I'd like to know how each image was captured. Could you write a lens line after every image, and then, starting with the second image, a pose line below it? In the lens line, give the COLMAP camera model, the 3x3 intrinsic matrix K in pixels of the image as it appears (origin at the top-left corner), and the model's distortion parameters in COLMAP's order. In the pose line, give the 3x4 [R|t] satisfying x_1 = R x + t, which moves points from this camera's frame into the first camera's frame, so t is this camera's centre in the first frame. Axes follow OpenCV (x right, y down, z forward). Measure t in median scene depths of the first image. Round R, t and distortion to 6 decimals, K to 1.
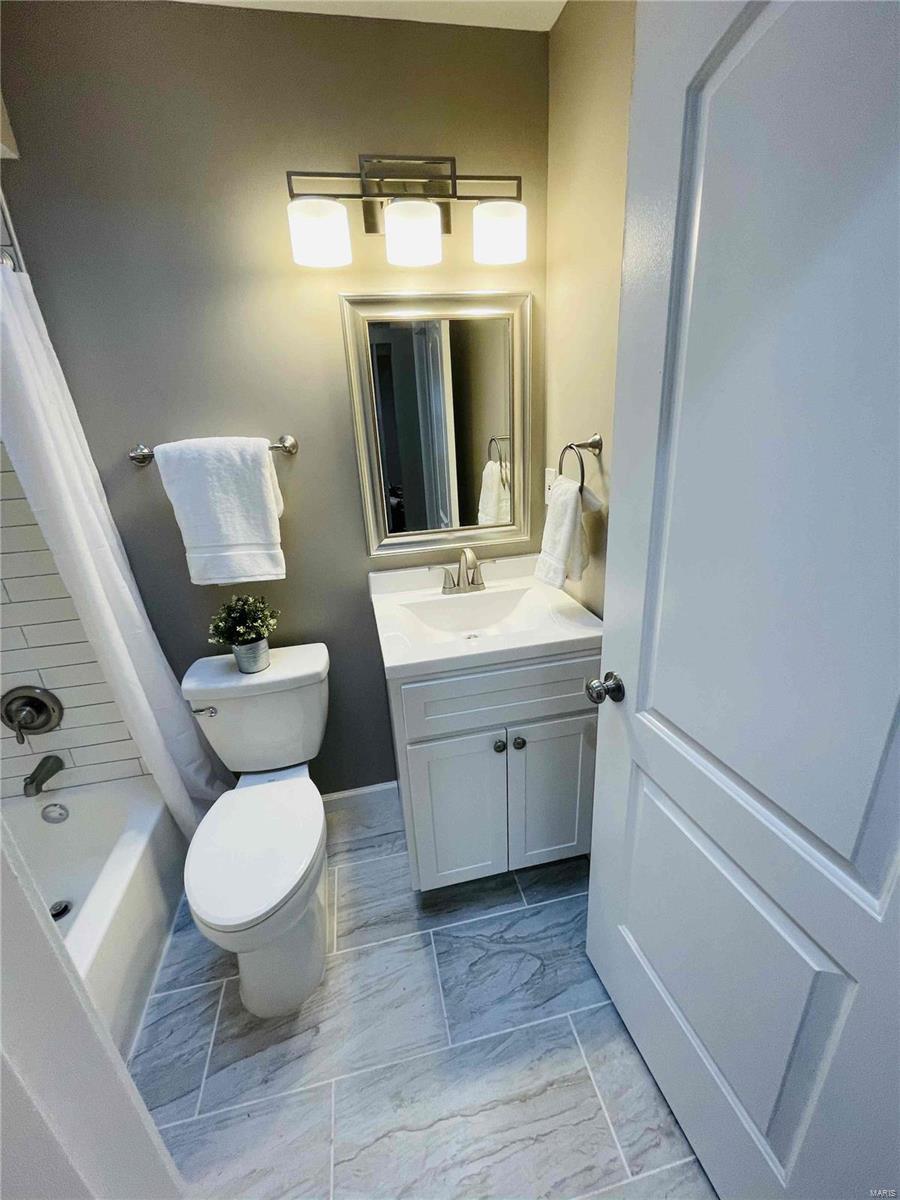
lens RADIAL K [[484.4, 0, 449.7], [0, 484.4, 595.6], [0, 0, 1]] dist [-0.001363, -0.000212]
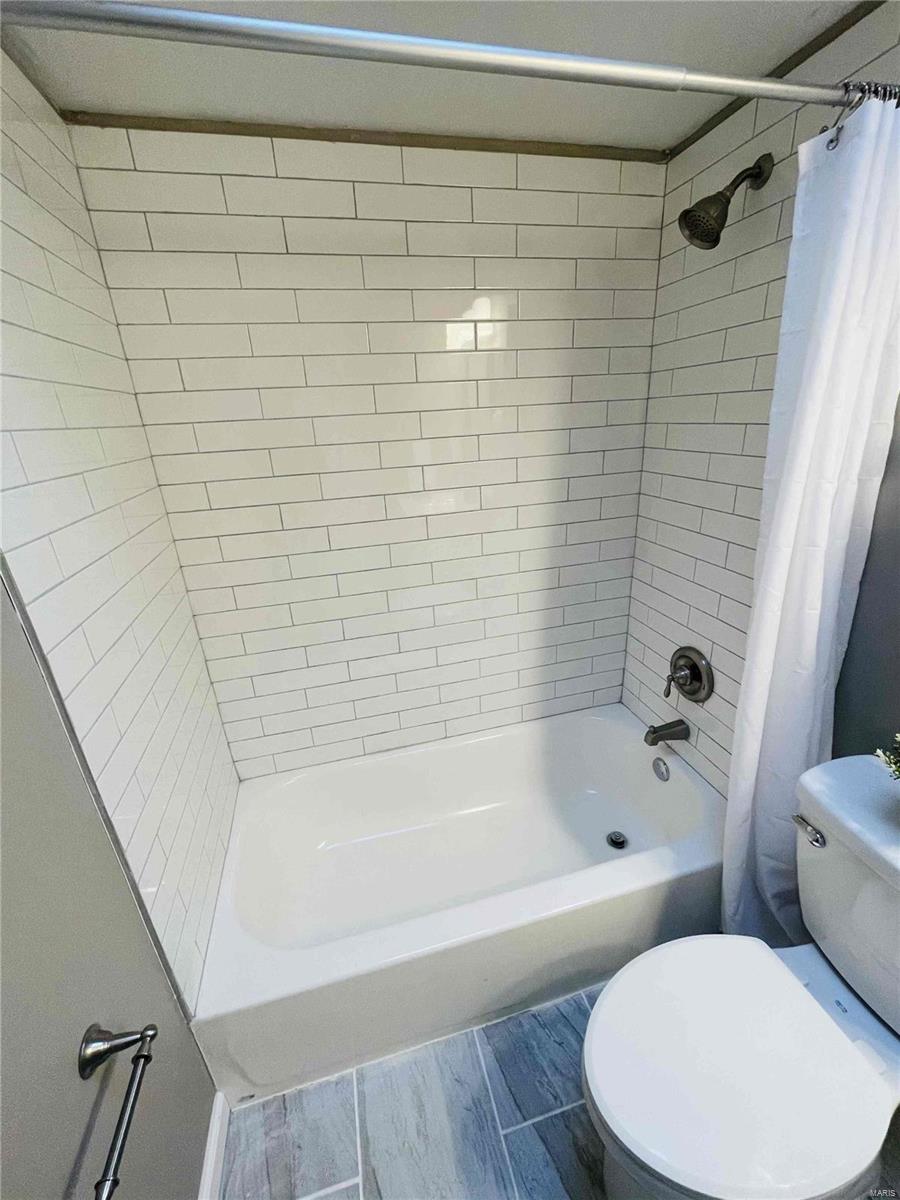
lens RADIAL K [[484.4, 0, 452.3], [0, 484.4, 600.9], [0, 0, 1]] dist [-0.001363, -0.000212]
pose [[0.058968, 0.413216, -0.908722, -0.071387], [-0.302544, 0.874890, 0.378199, -0.113992], [0.951310, 0.252626, 0.176606, 0.334895]]
